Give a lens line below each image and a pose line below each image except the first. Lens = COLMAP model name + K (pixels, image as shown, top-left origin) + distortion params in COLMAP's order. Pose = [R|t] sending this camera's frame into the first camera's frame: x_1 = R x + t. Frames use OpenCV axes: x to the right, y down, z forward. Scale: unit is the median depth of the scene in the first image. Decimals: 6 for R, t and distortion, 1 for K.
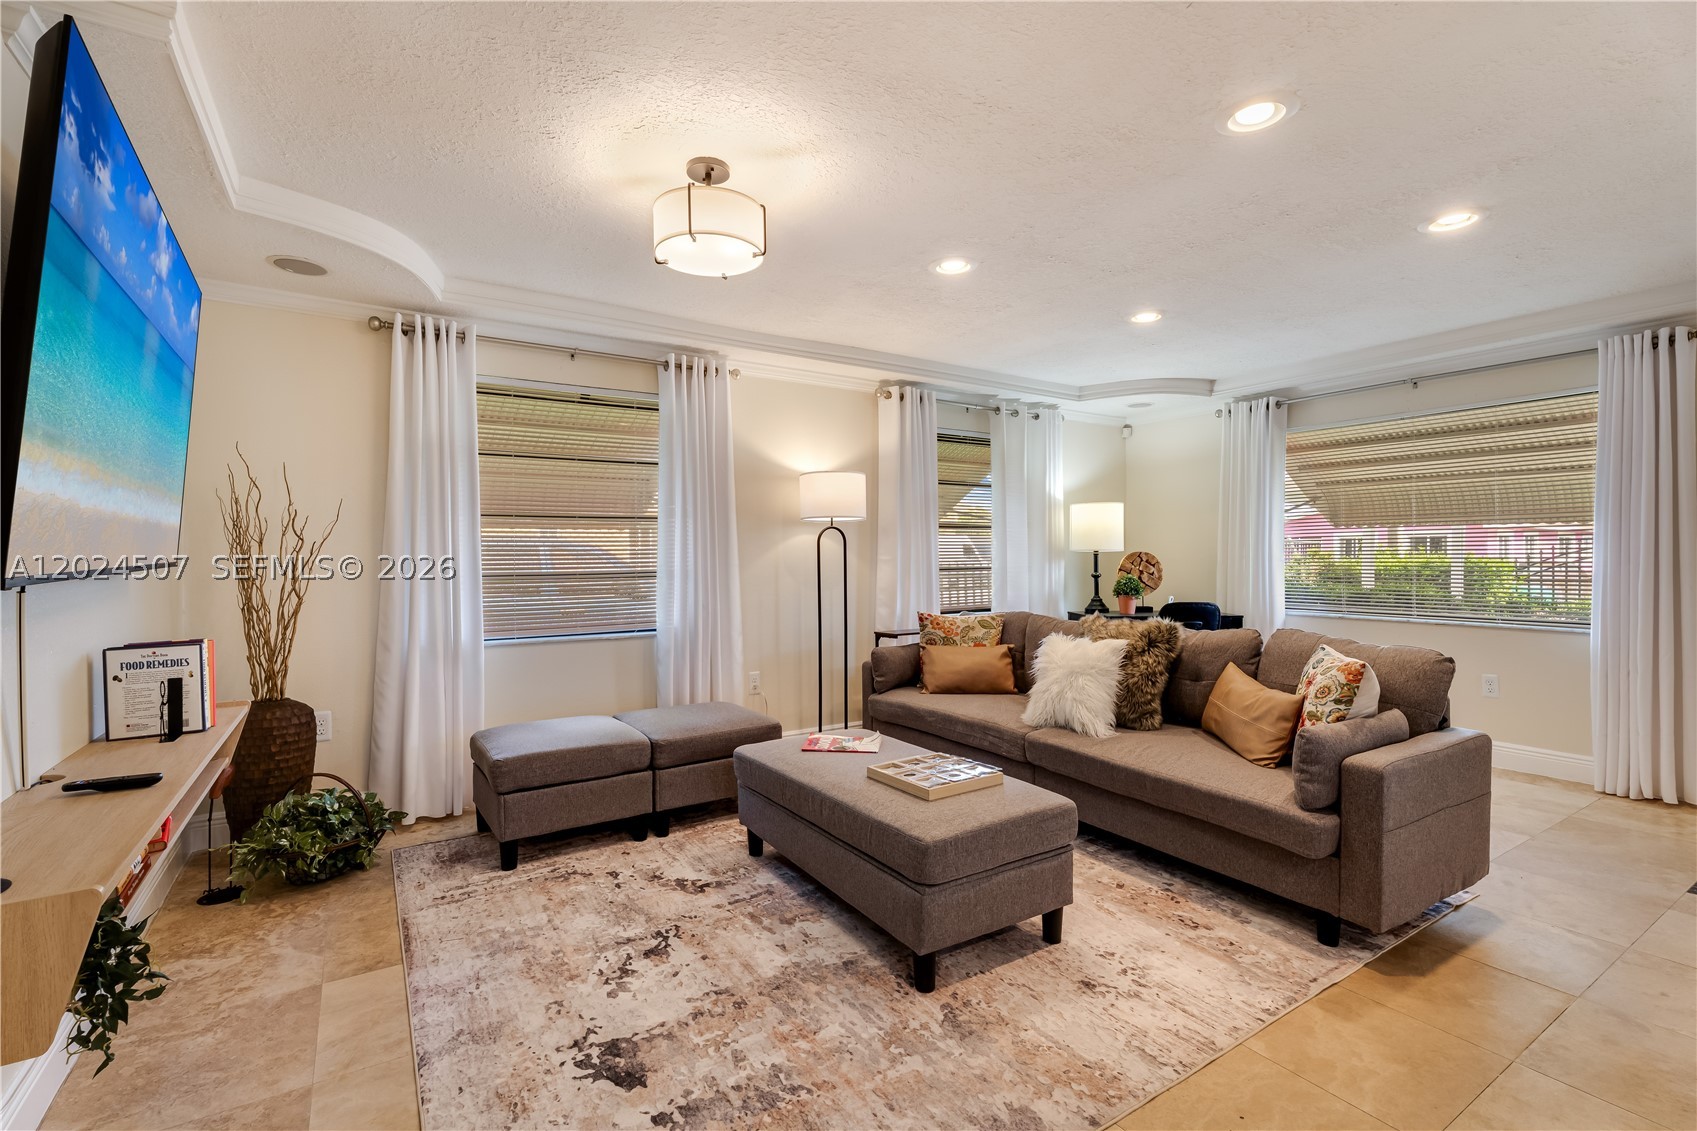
lens RADIAL K [[754.5, 0, 845.8], [0, 754.5, 559.6], [0, 0, 1]] dist [0.003449, 0.000059]
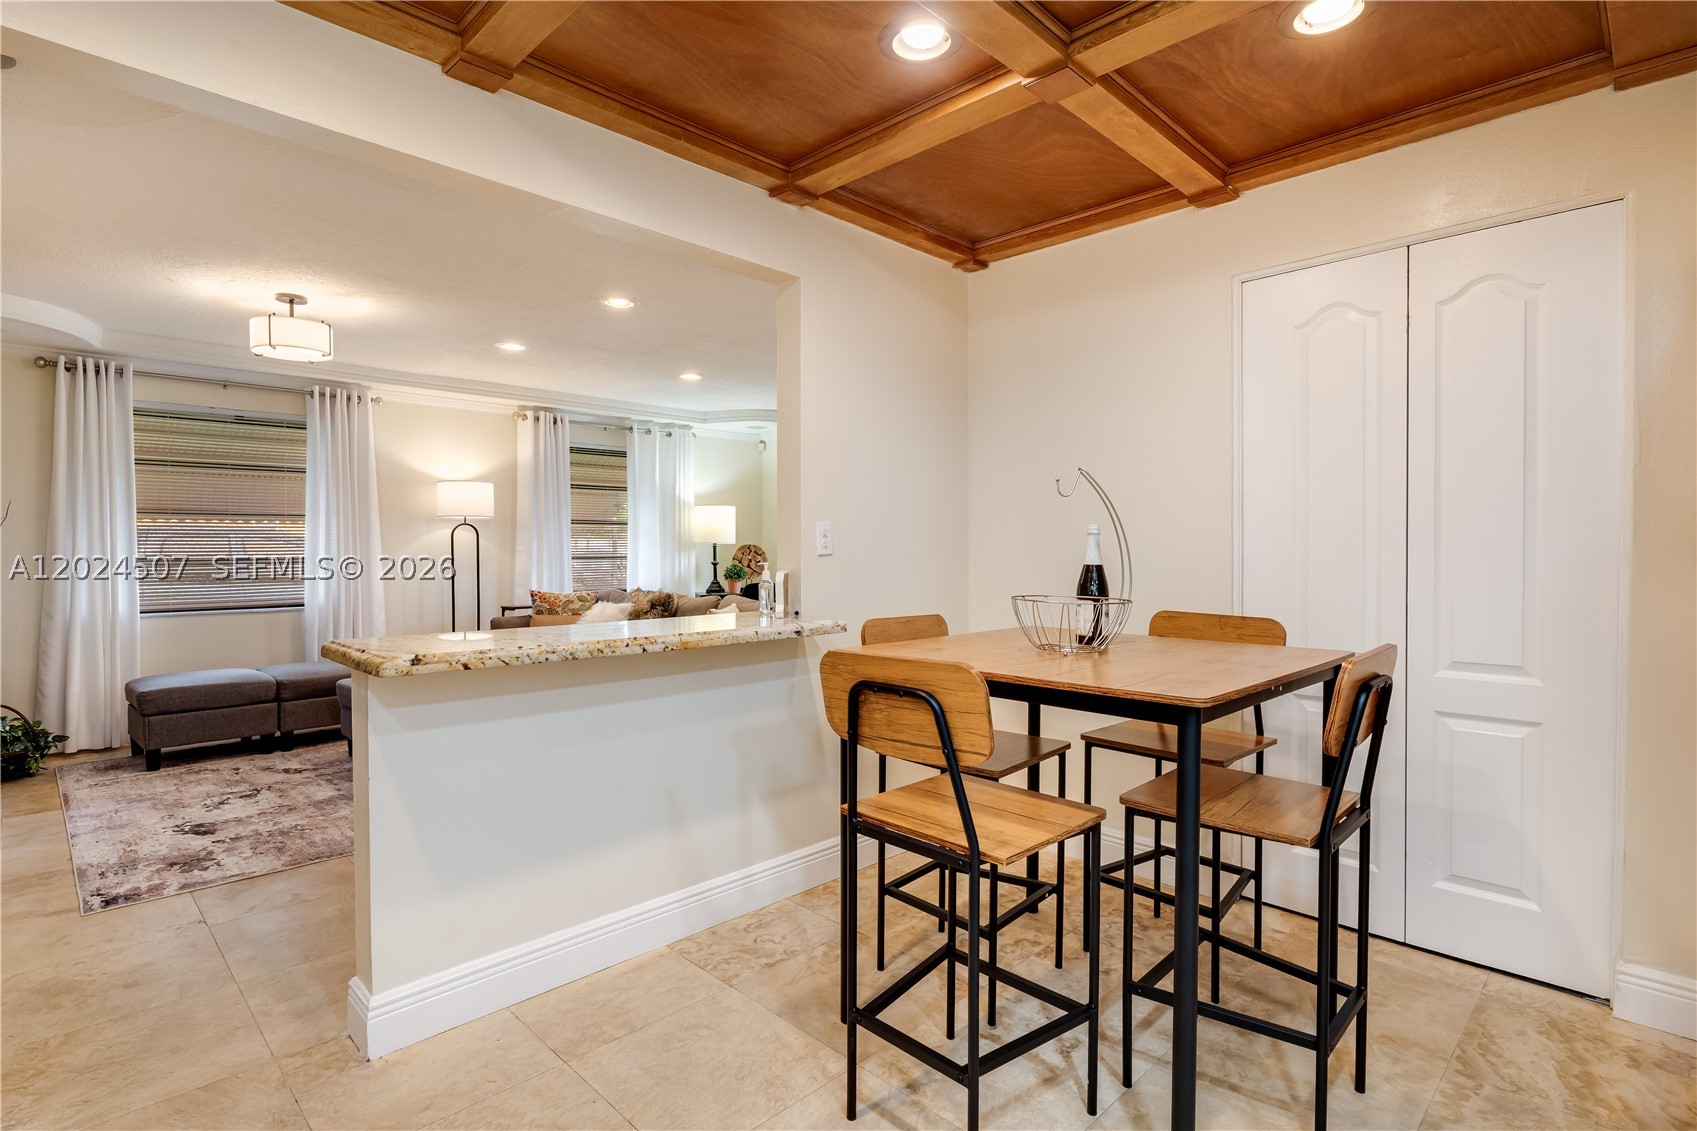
lens RADIAL K [[831.0, 0, 836.8], [0, 831.0, 555.6], [0, 0, 1]] dist [0.003344, -0.004089]
pose [[0.978554, 0.001618, 0.205984, 0.331760], [-0.002238, 0.999994, 0.002774, 0.005424], [-0.205978, -0.003175, 0.978551, -0.532913]]
